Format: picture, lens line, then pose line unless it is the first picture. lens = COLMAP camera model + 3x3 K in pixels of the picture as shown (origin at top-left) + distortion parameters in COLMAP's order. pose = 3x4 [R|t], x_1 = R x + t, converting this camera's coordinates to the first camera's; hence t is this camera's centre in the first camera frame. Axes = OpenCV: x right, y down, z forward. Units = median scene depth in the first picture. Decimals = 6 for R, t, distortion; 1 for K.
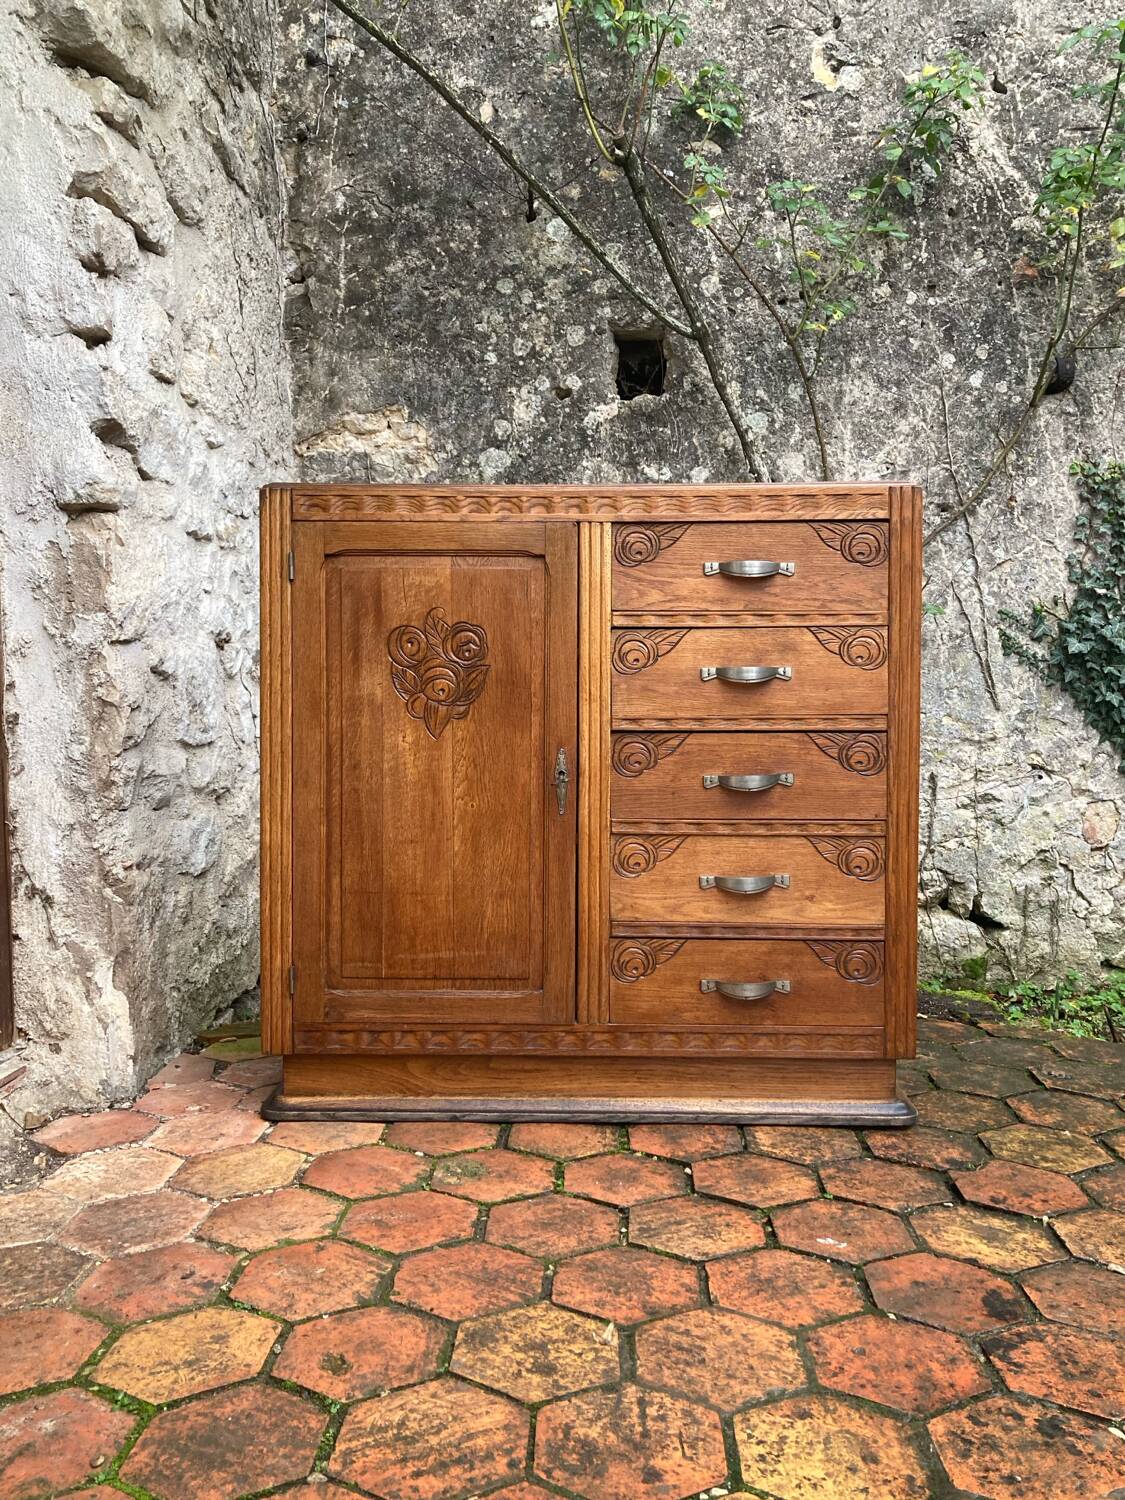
lens RADIAL K [[1230.0, 0, 570.1], [0, 1230.0, 743.1], [0, 0, 1]] dist [0.011373, 0.003623]
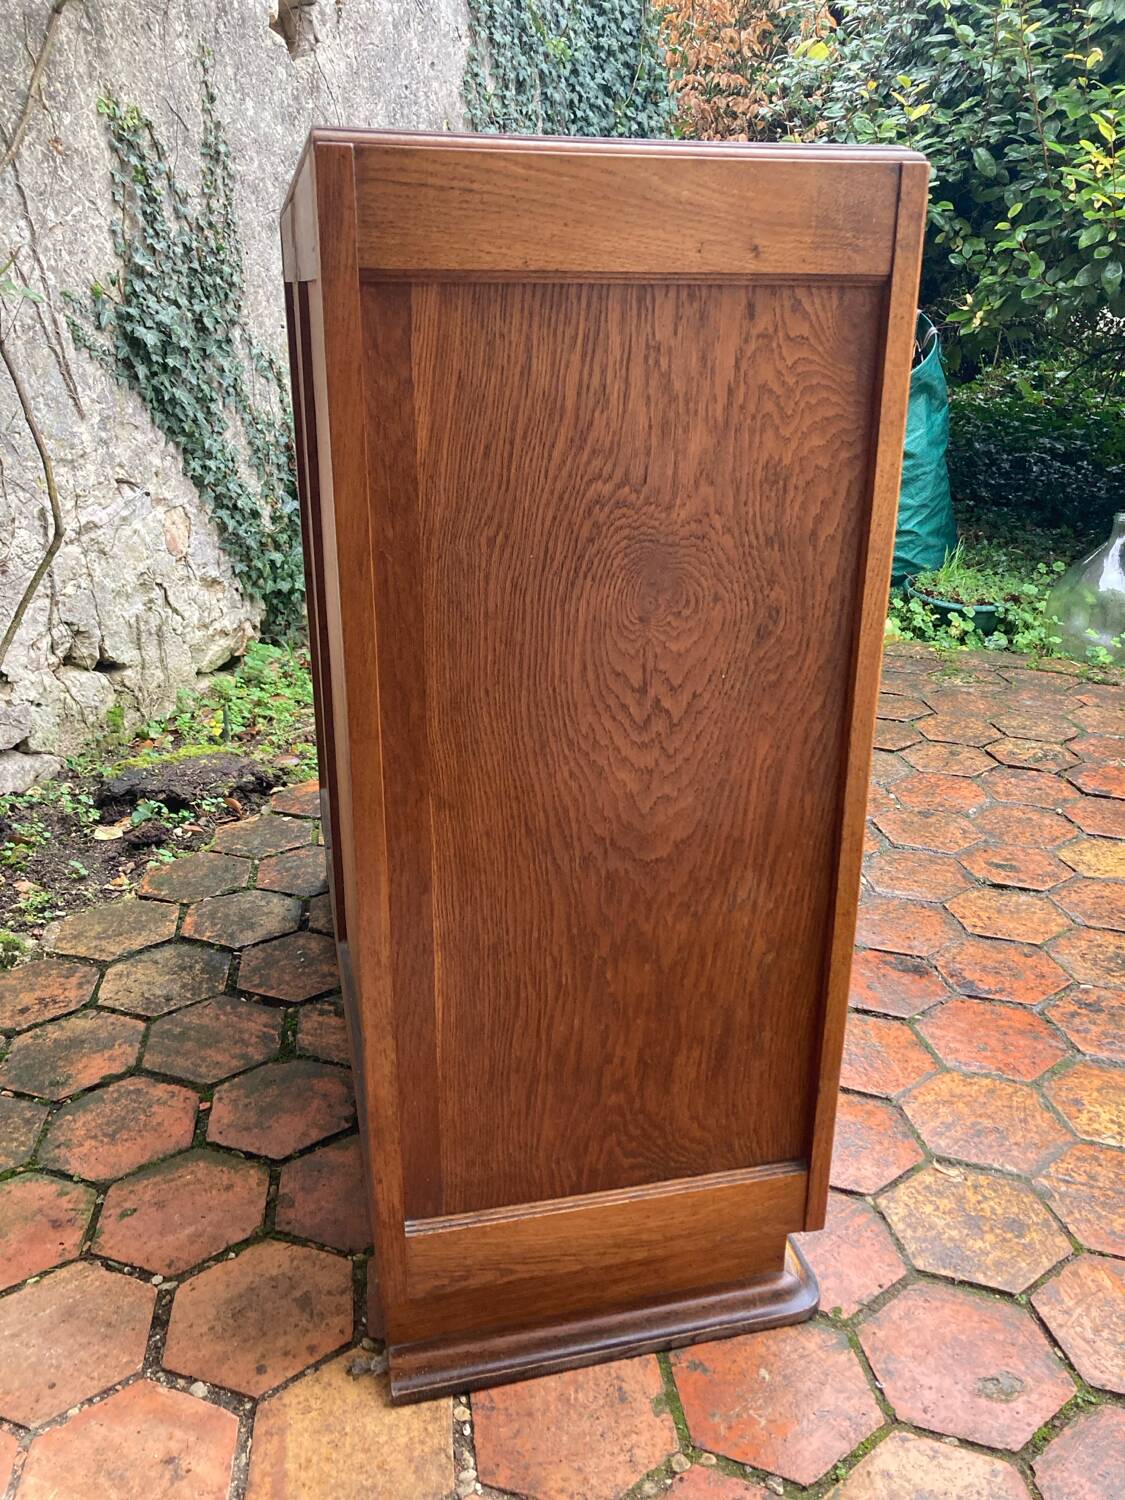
lens RADIAL K [[1230.0, 0, 562.0], [0, 1230.0, 745.3], [0, 0, 1]] dist [0.011373, 0.003623]
pose [[0.325633, -0.338205, 0.882939, -0.363379], [0.035855, 0.937582, 0.345912, -0.098187], [-0.944816, -0.080982, 0.317434, 0.415308]]
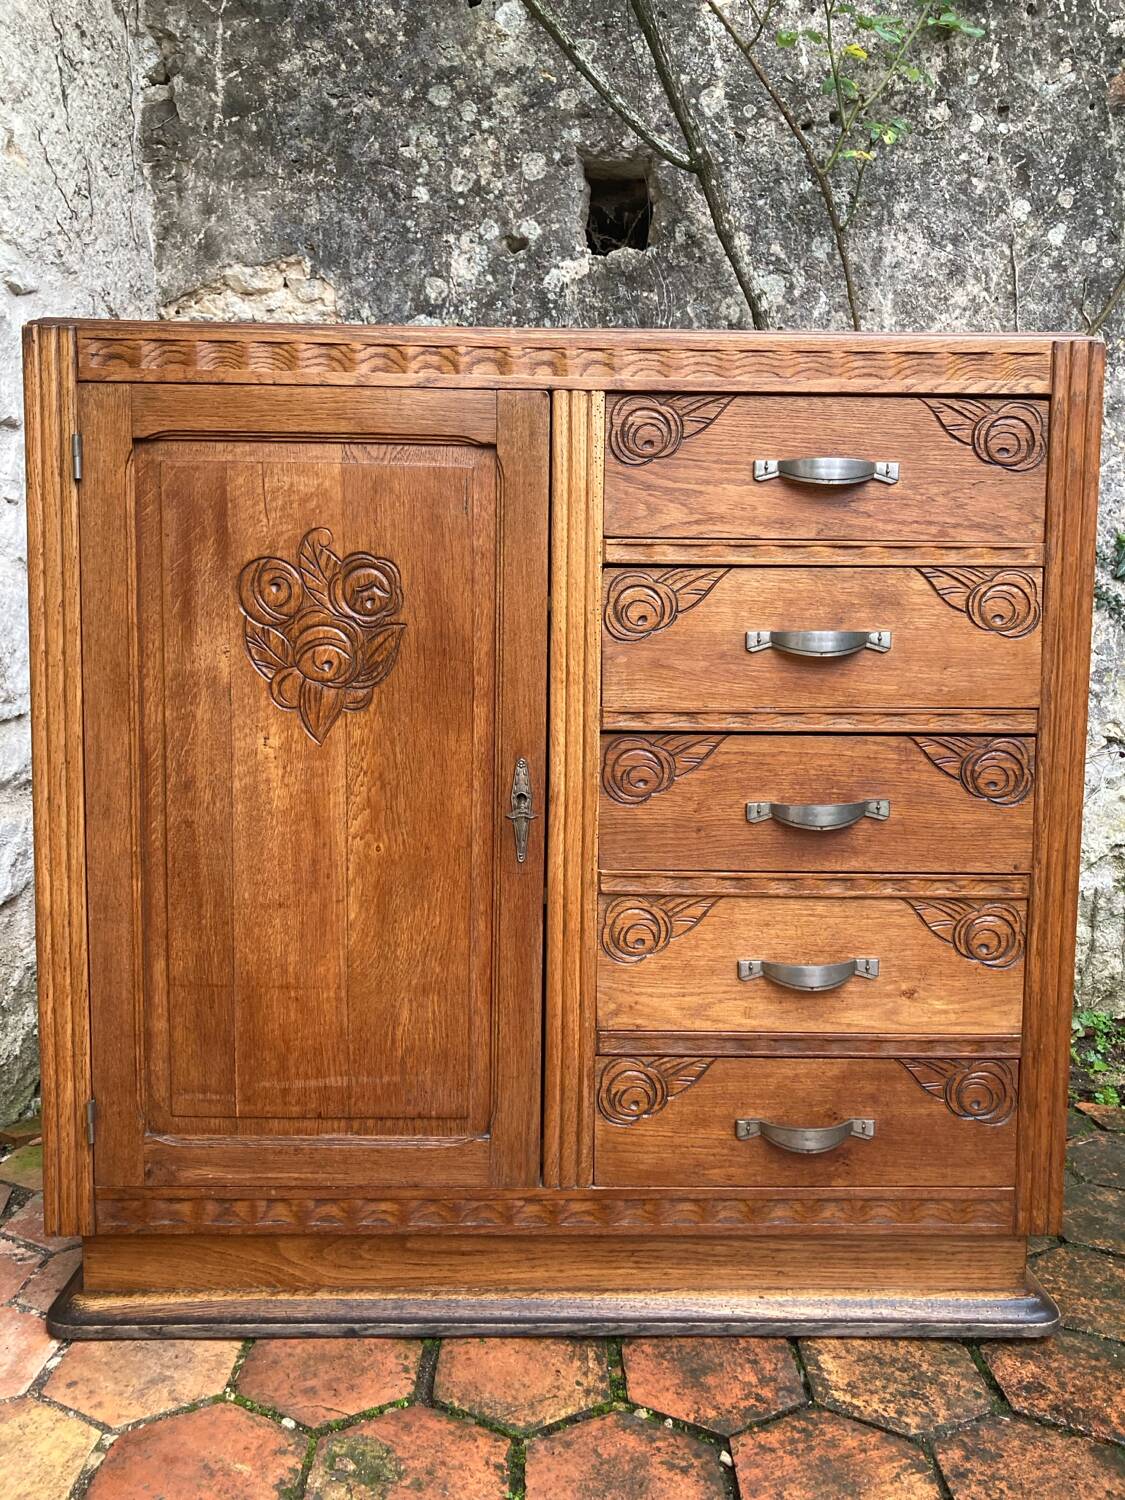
lens RADIAL K [[1230.0, 0, 565.2], [0, 1230.0, 740.7], [0, 0, 1]] dist [0.011373, 0.003623]
pose [[0.999054, 0.004937, 0.043204, -0.007235], [-0.007569, 0.998111, 0.060976, -0.026336], [-0.042822, -0.061245, 0.997204, 0.229911]]
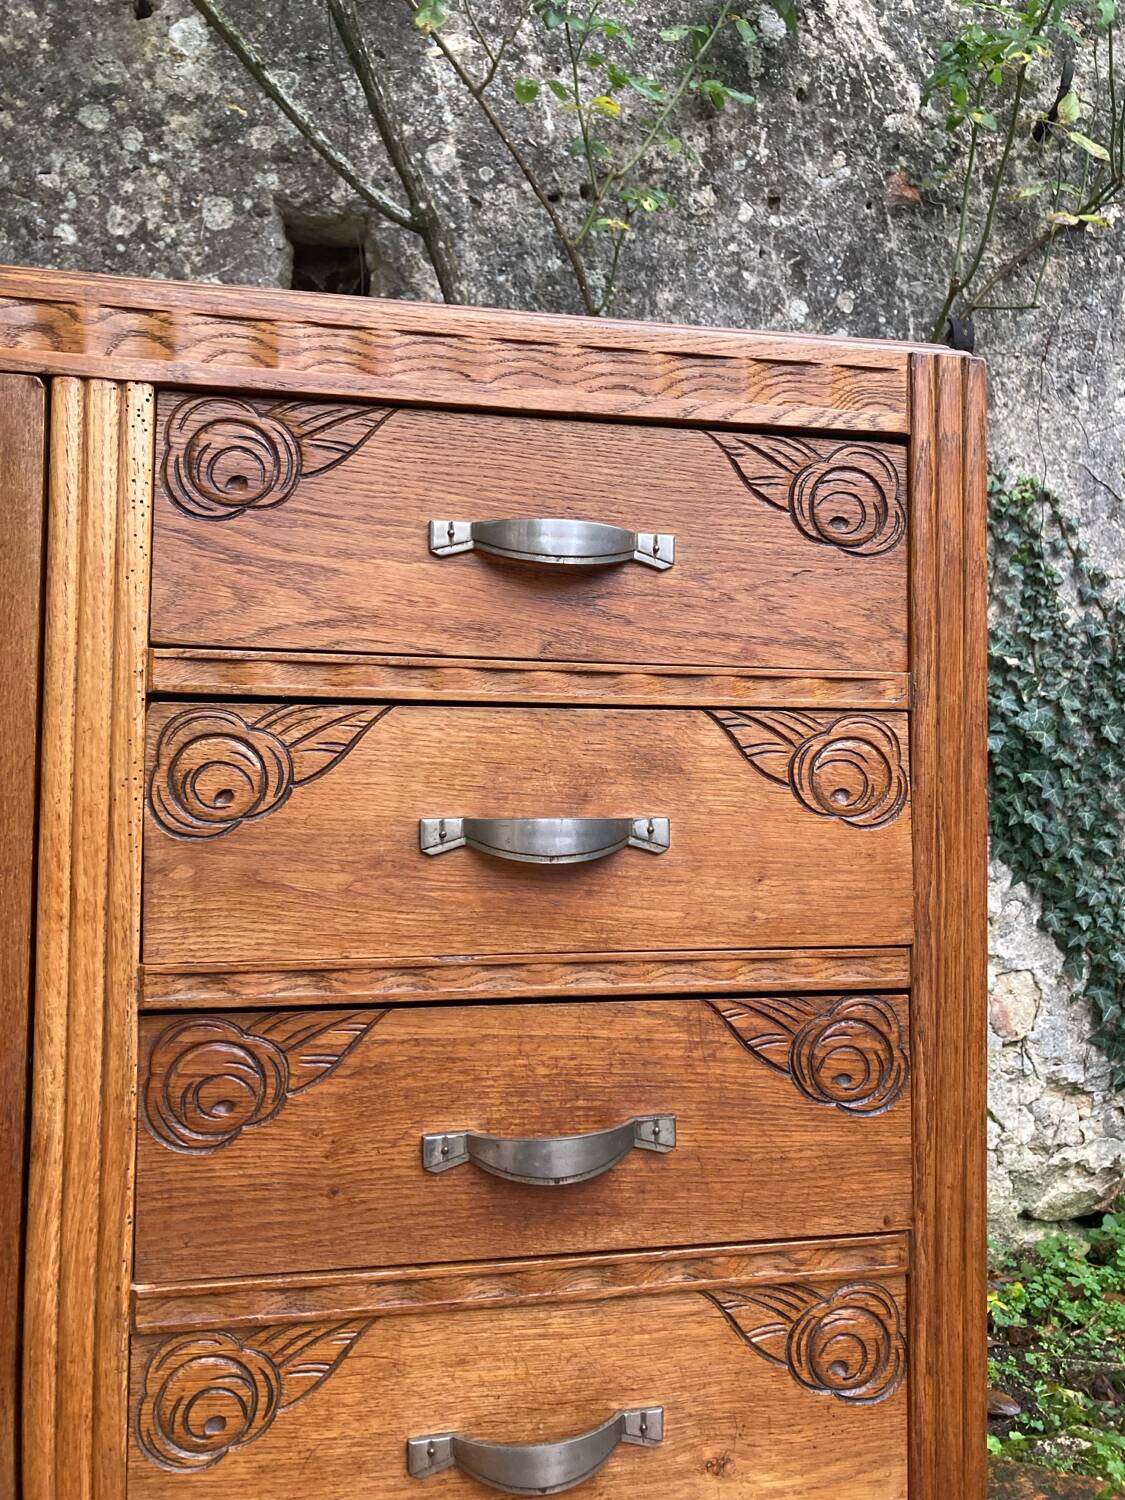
lens RADIAL K [[1230.0, 0, 582.0], [0, 1230.0, 739.7], [0, 0, 1]] dist [0.011373, 0.003623]
pose [[0.972854, 0.015930, 0.230871, 0.043522], [-0.001775, 0.998112, -0.061390, -0.038100], [-0.231413, 0.059313, 0.971046, 0.396996]]
